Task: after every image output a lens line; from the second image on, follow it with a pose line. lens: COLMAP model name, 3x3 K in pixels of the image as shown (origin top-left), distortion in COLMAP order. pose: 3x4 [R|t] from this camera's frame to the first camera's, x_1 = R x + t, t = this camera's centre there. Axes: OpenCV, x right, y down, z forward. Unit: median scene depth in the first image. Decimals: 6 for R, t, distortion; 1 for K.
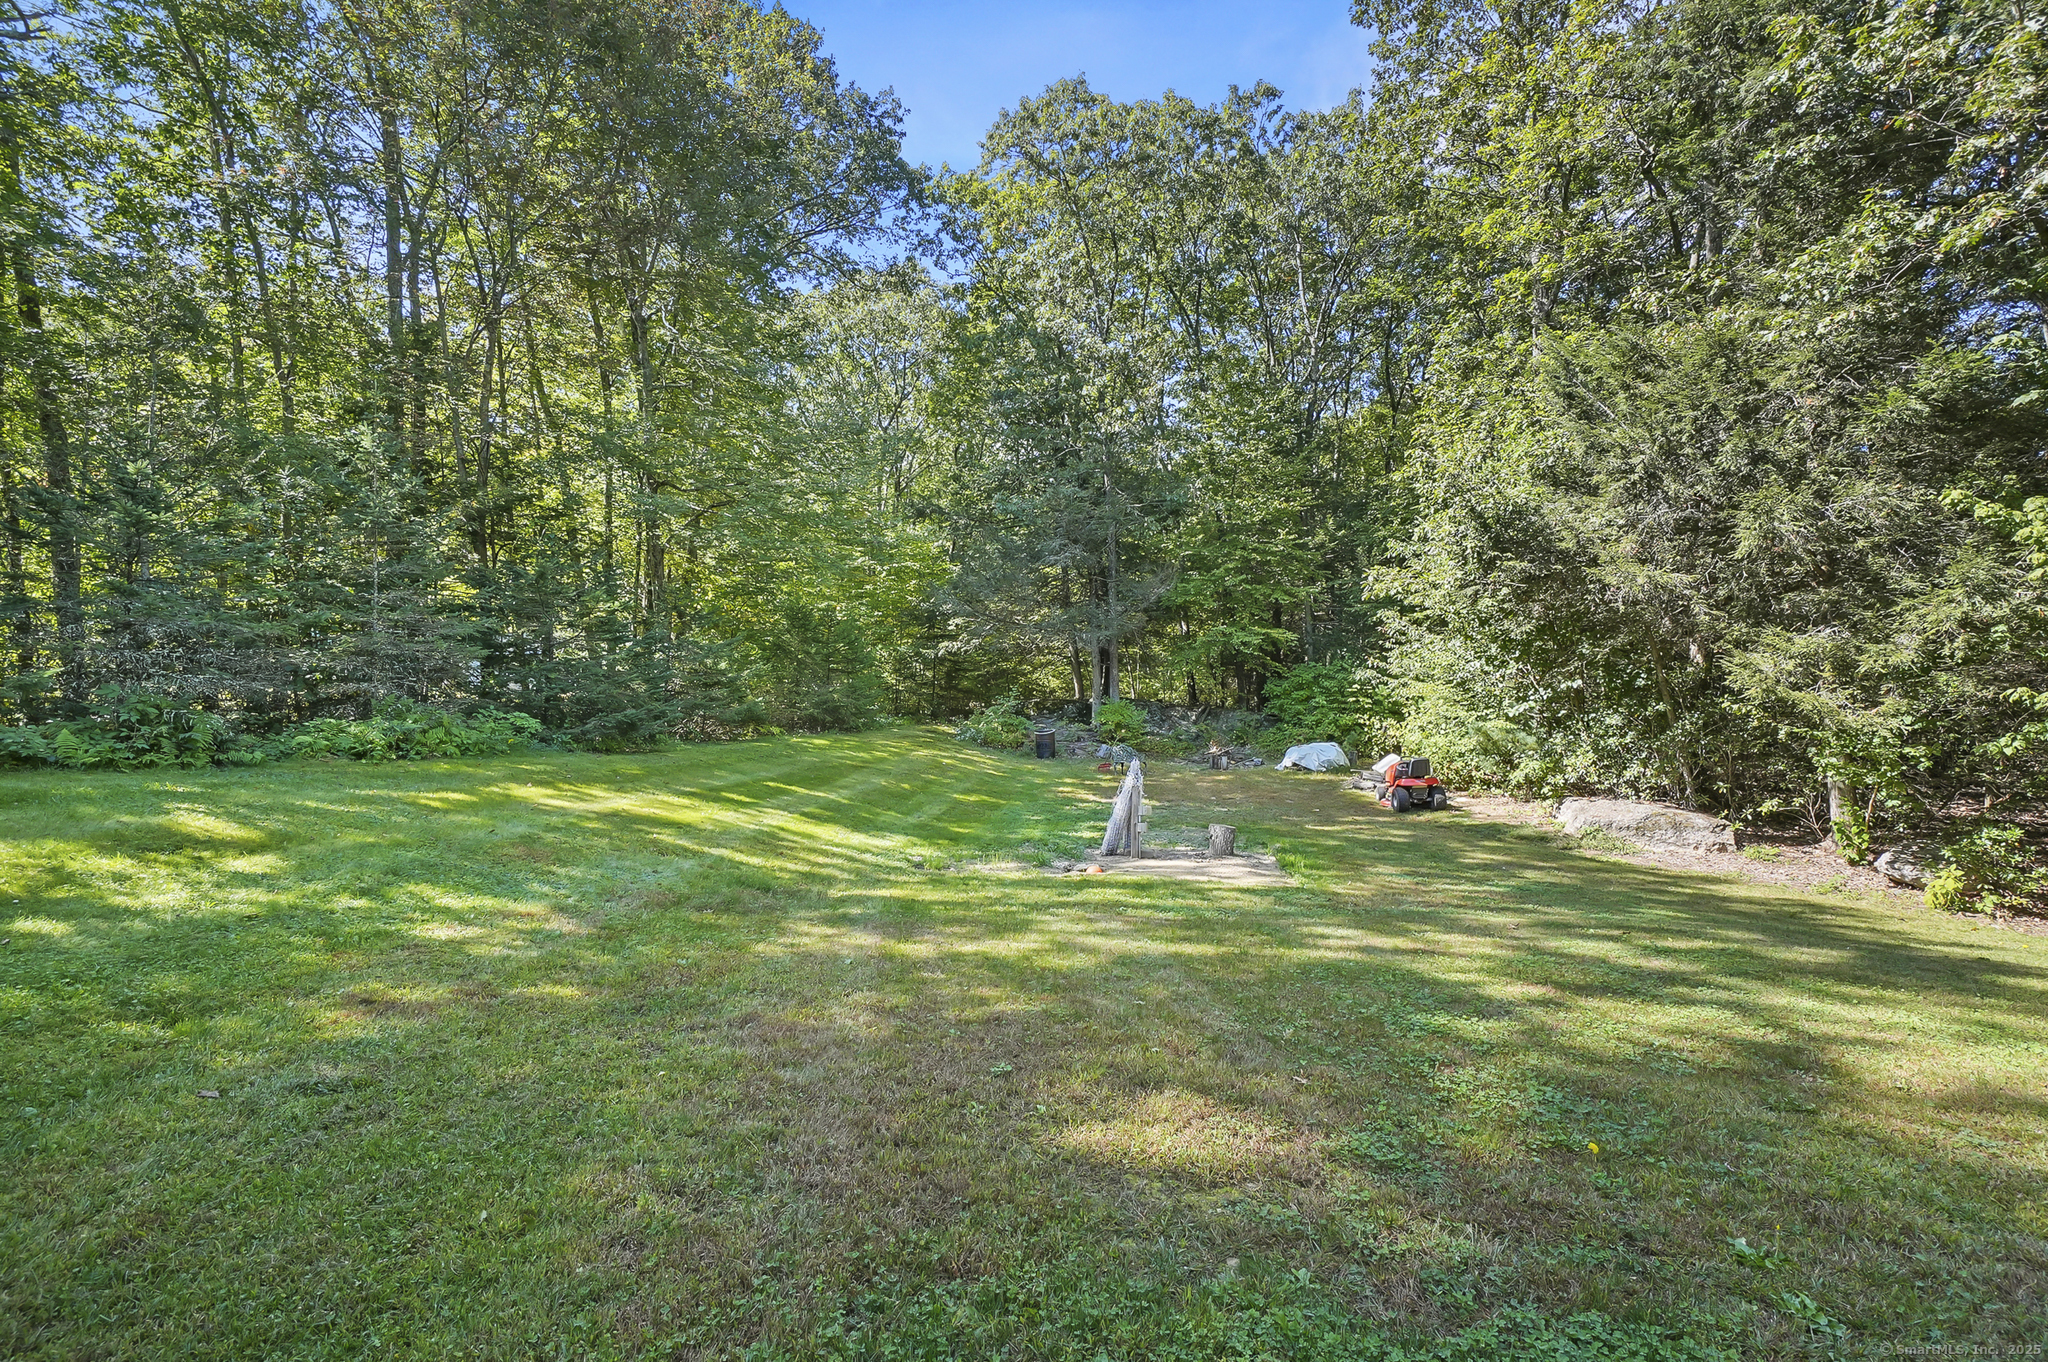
lens RADIAL K [[993.9, 0, 1021.9], [0, 993.9, 679.9], [0, 0, 1]] dist [-0.000133, -0.001413]
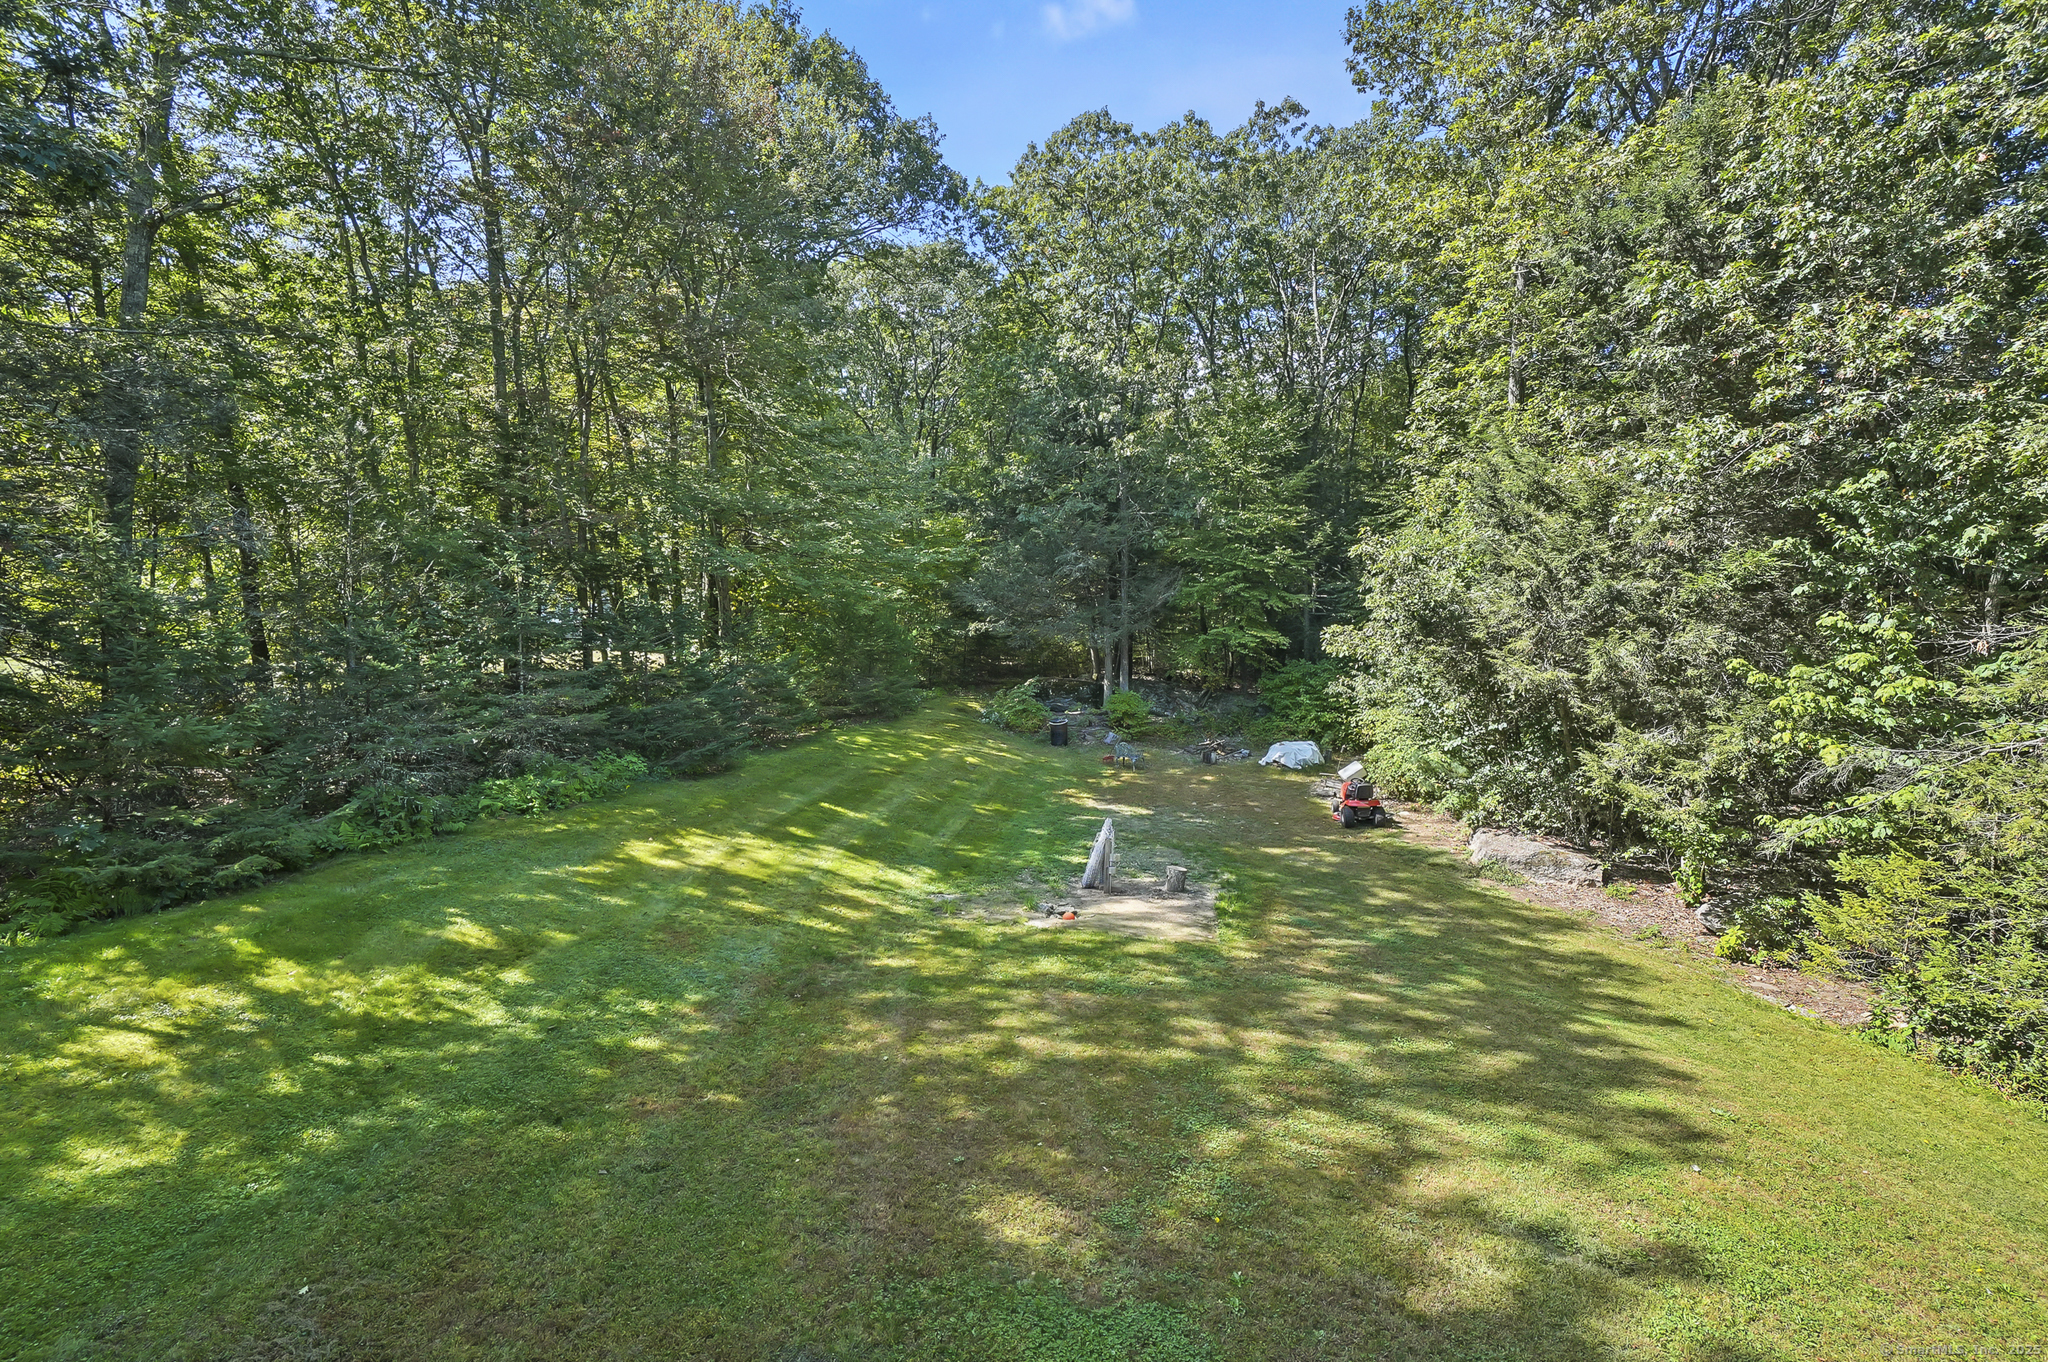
lens RADIAL K [[977.8, 0, 1020.4], [0, 977.8, 684.8], [0, 0, 1]] dist [-0.000724, 0.000009]
pose [[0.999134, 0.019853, -0.036576, 0.029304], [-0.016363, 0.995498, 0.093360, -0.141397], [0.038264, -0.092681, 0.994960, -0.166868]]
